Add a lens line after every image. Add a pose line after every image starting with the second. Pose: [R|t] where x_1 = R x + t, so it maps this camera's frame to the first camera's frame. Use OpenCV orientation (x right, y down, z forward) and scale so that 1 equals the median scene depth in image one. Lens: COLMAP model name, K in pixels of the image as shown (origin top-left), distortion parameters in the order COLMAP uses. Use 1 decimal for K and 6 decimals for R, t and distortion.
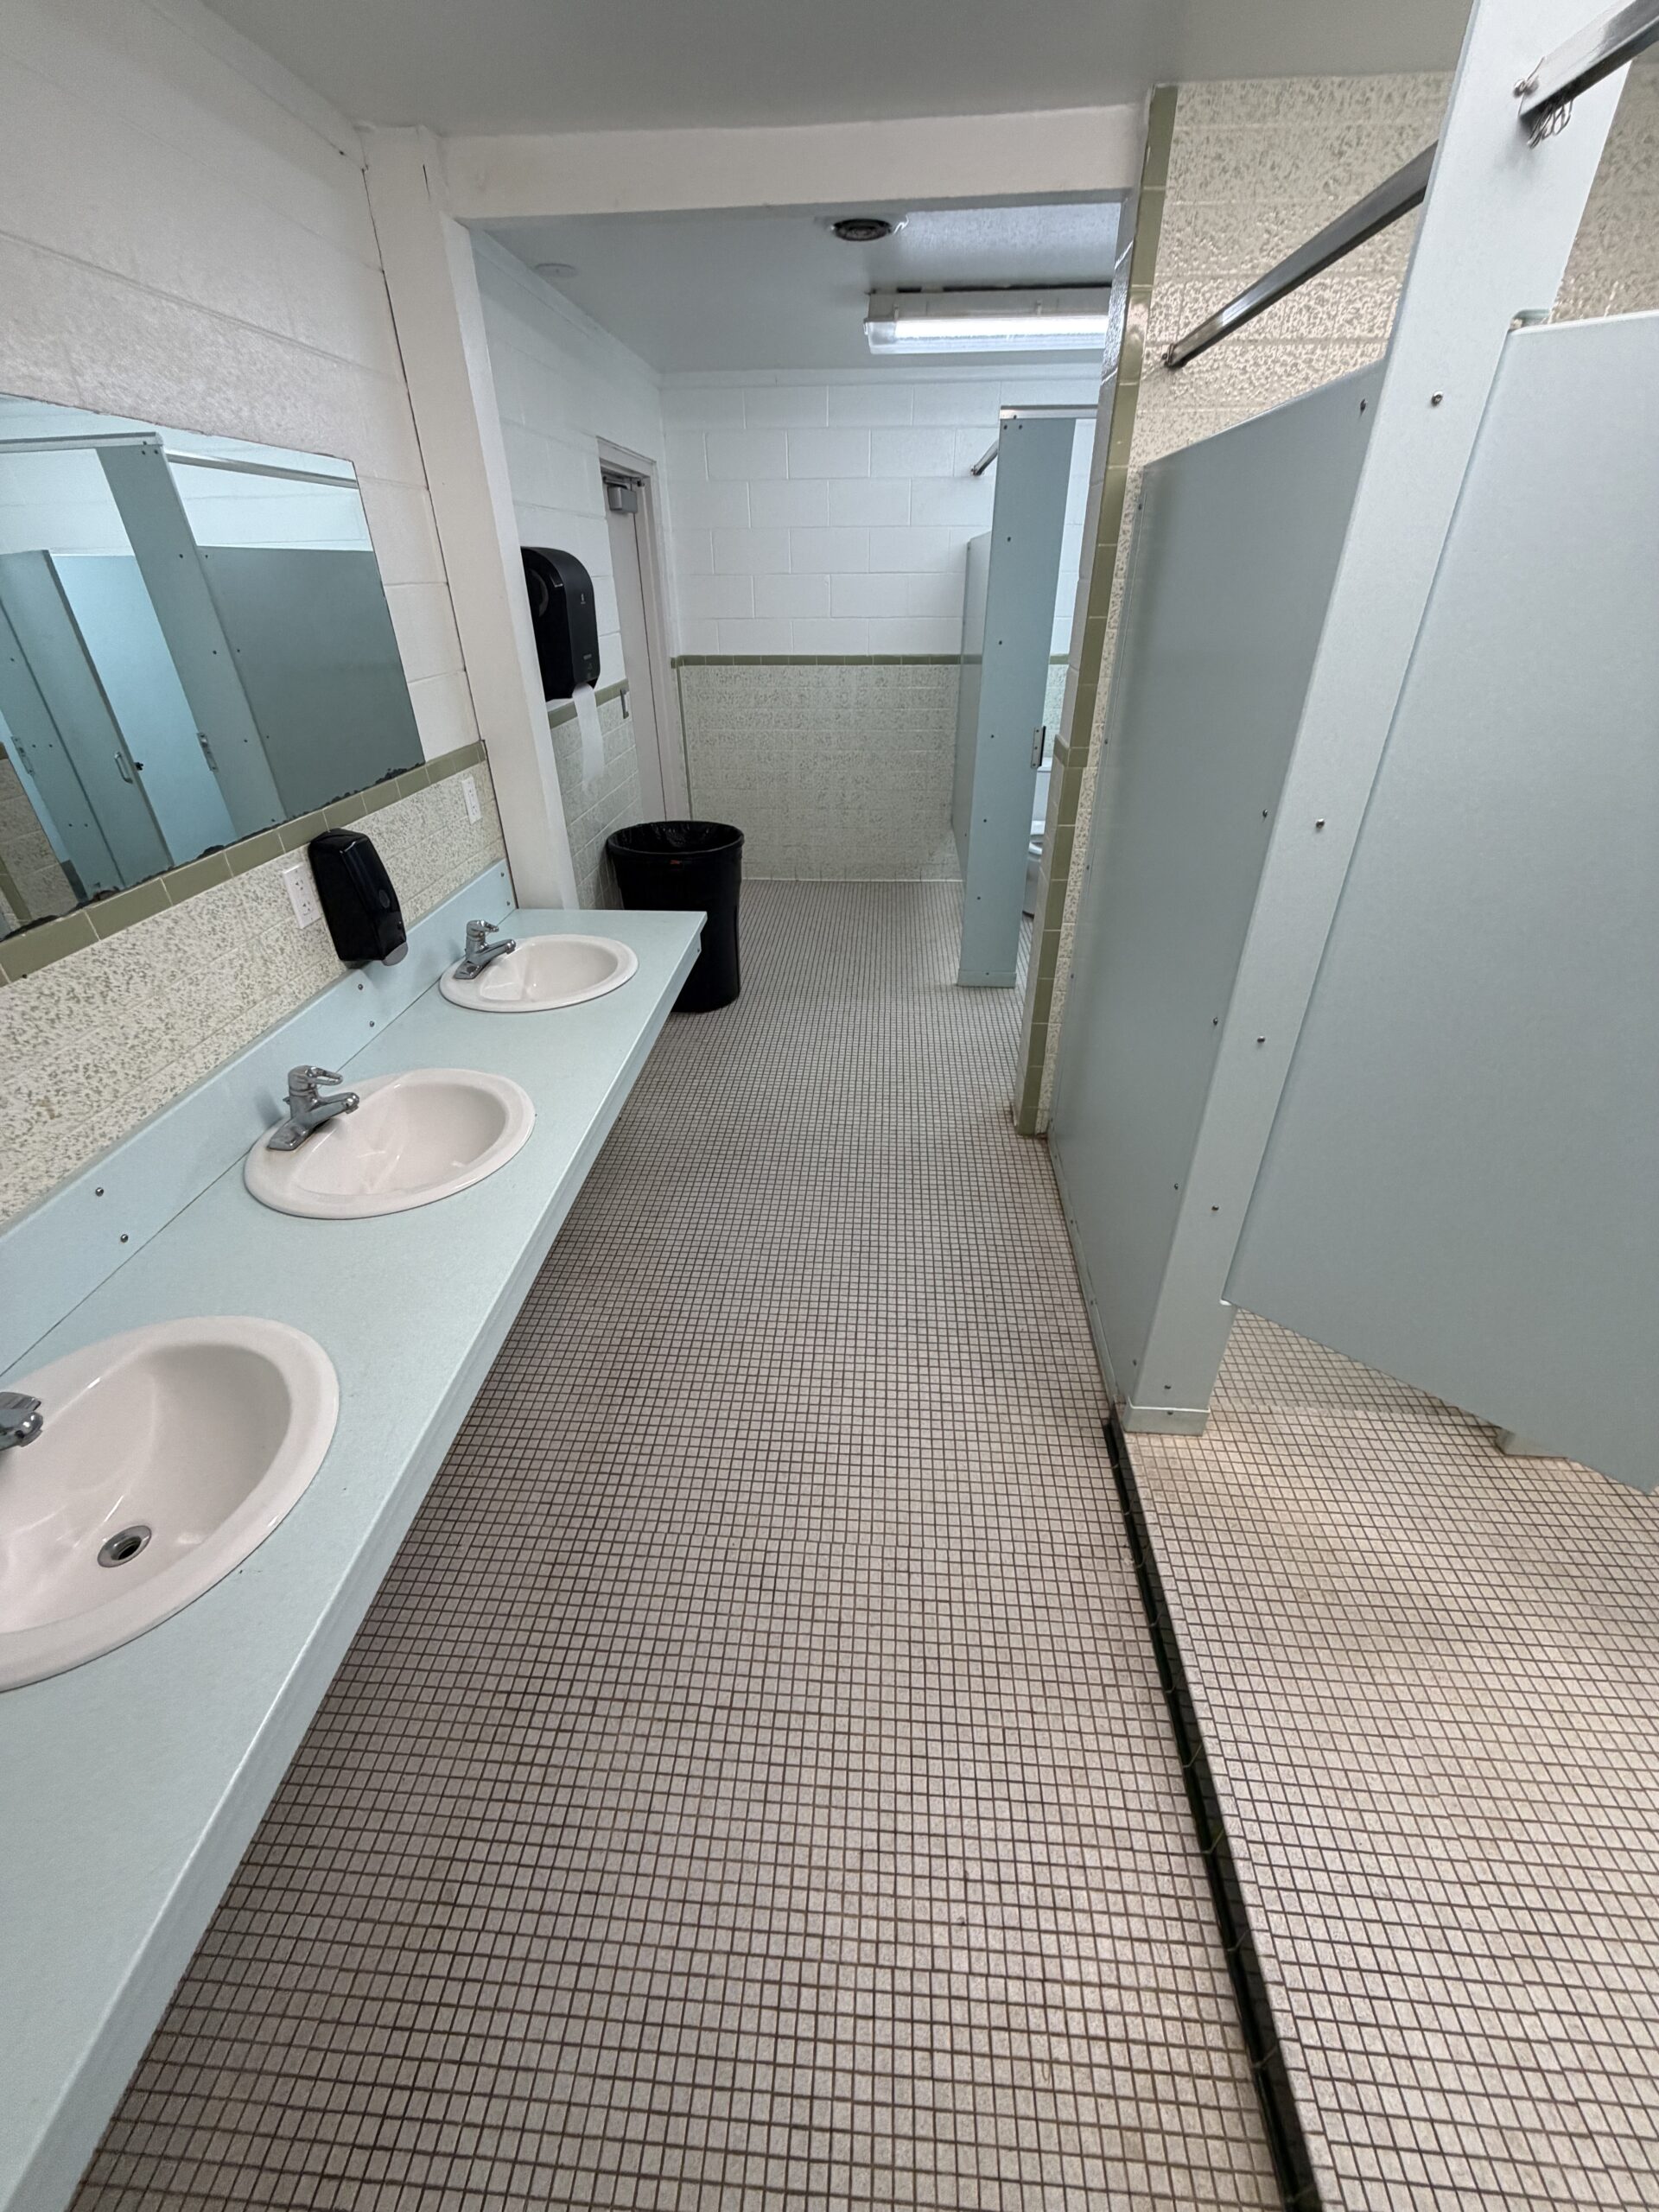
lens RADIAL K [[881.0, 0, 830.6], [0, 881.0, 1109.3], [0, 0, 1]] dist [-0.000345, 0.000712]
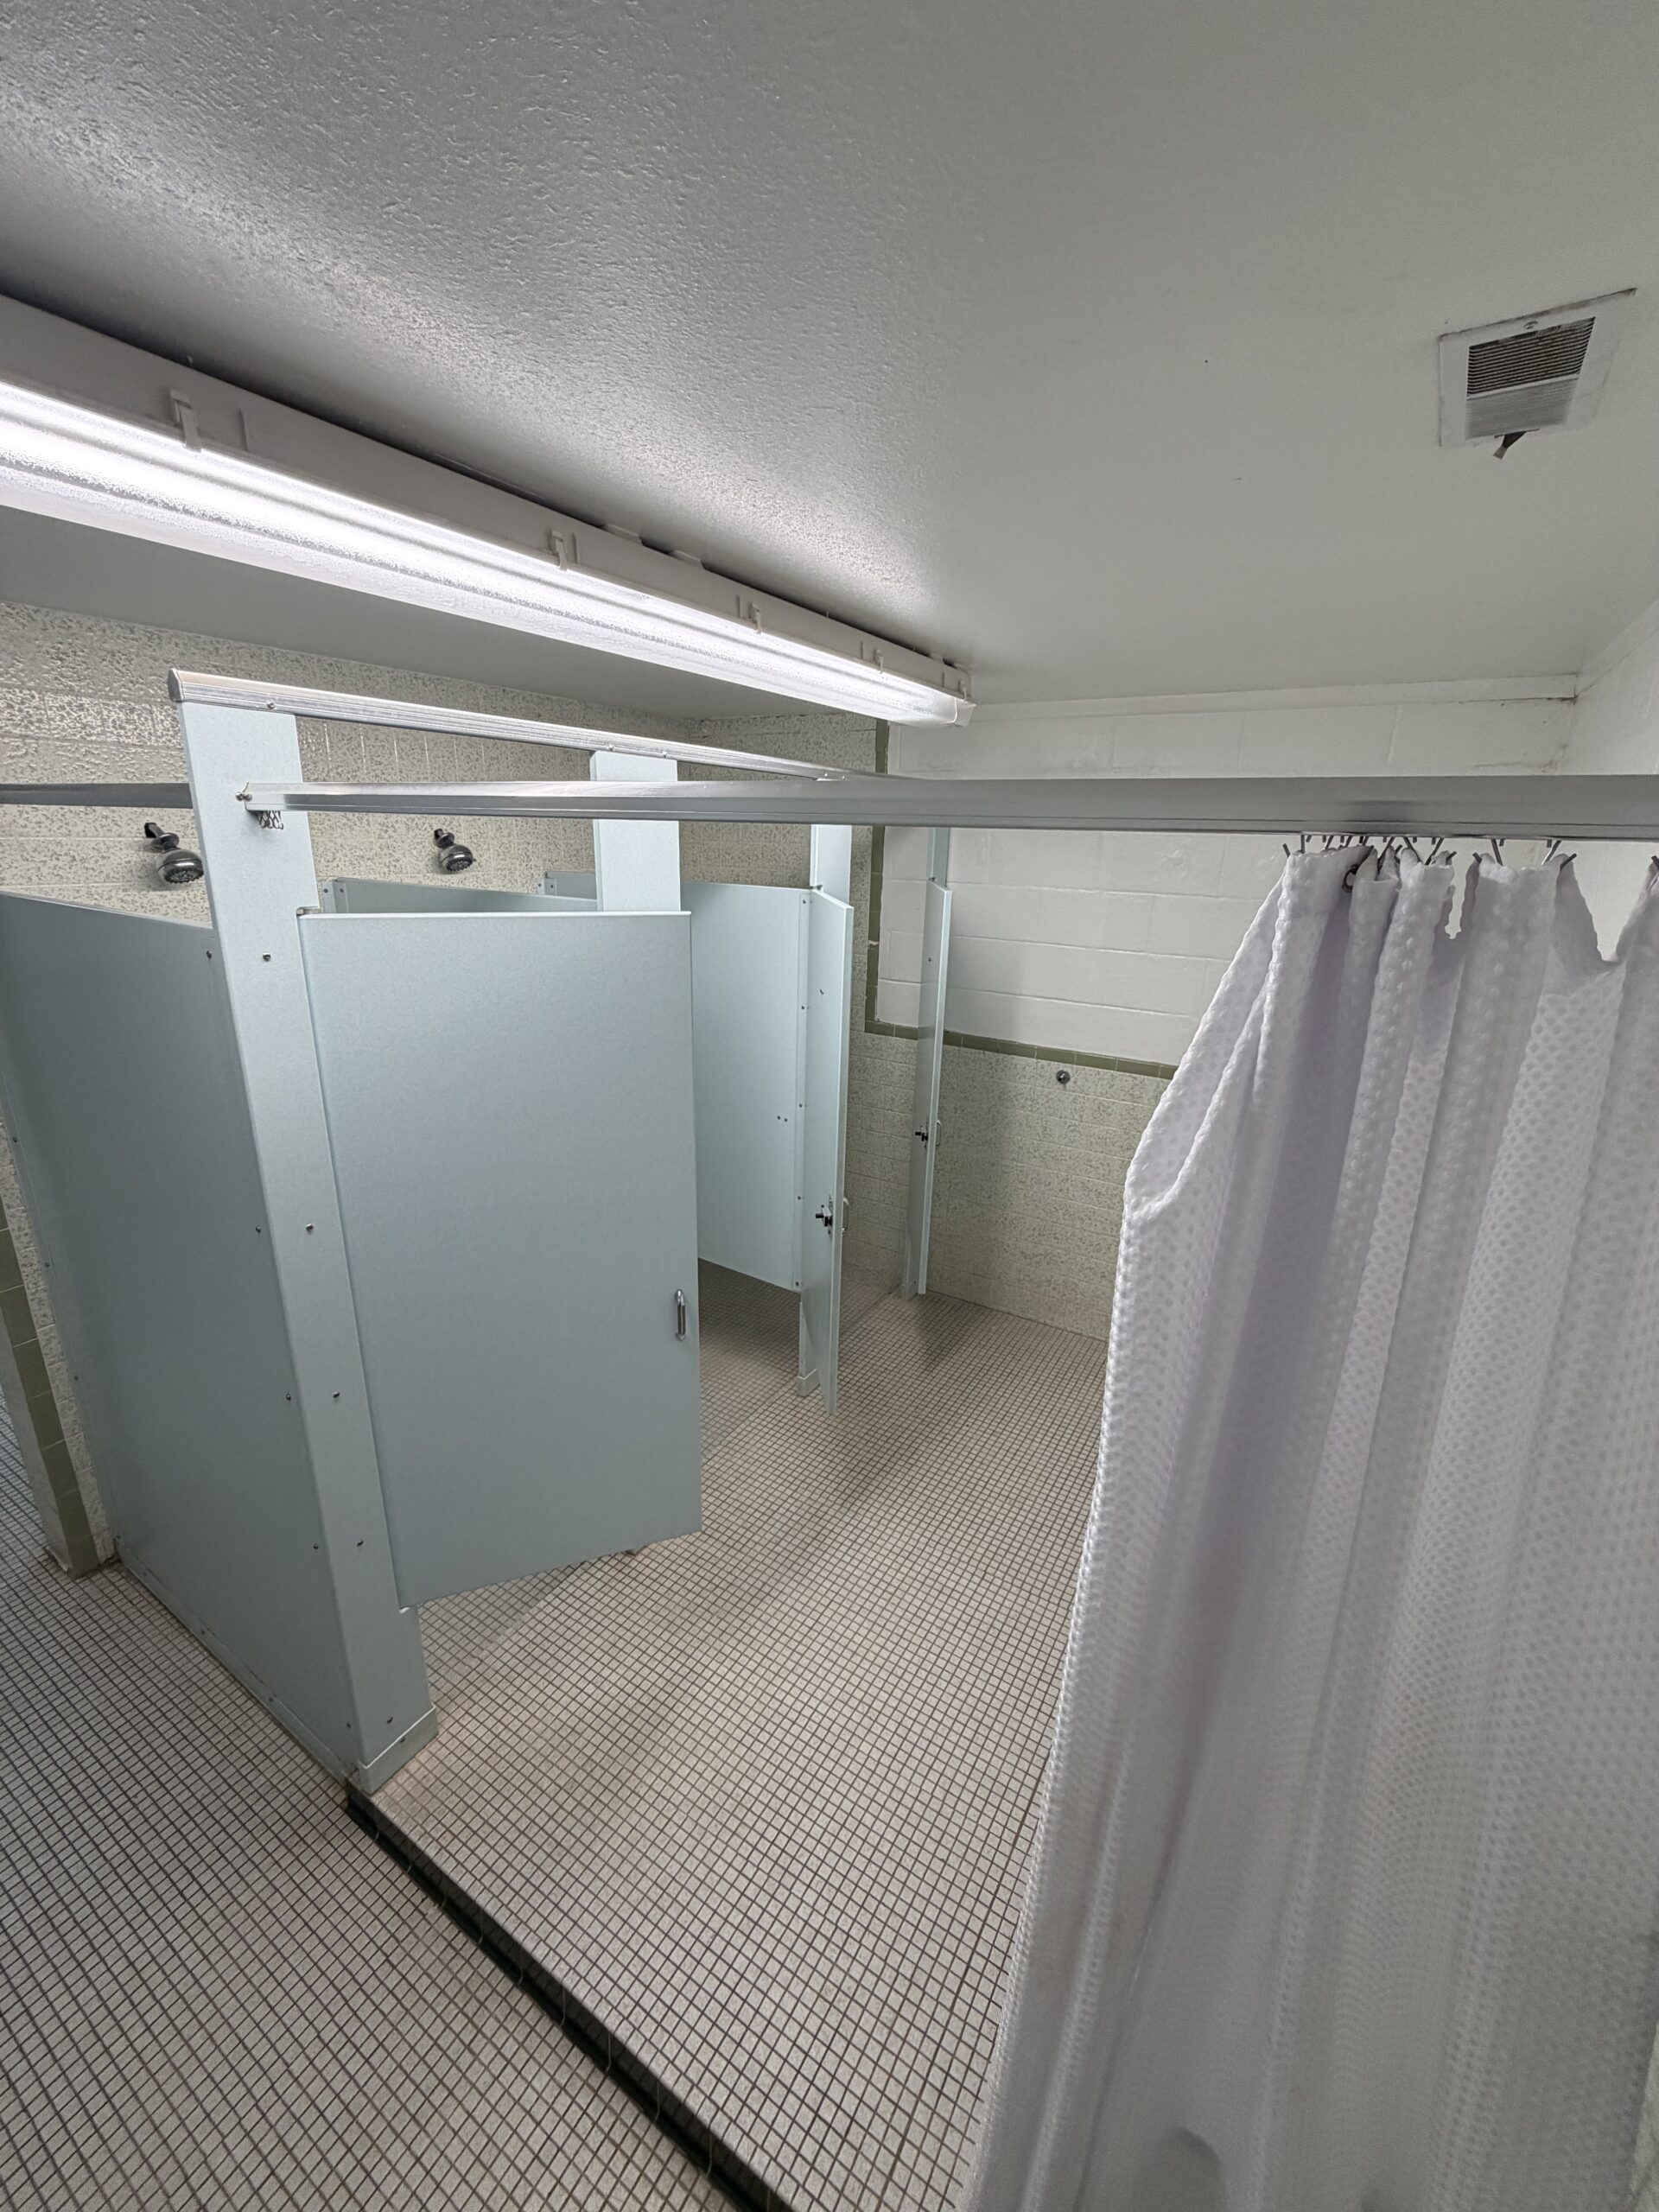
lens RADIAL K [[881.0, 0, 826.5], [0, 881.0, 1101.6], [0, 0, 1]] dist [-0.000345, 0.000712]
pose [[0.468219, -0.237077, 0.851214, -0.075912], [0.434852, 0.900427, 0.011589, -0.115253], [-0.769204, 0.364726, 0.524691, -0.176984]]
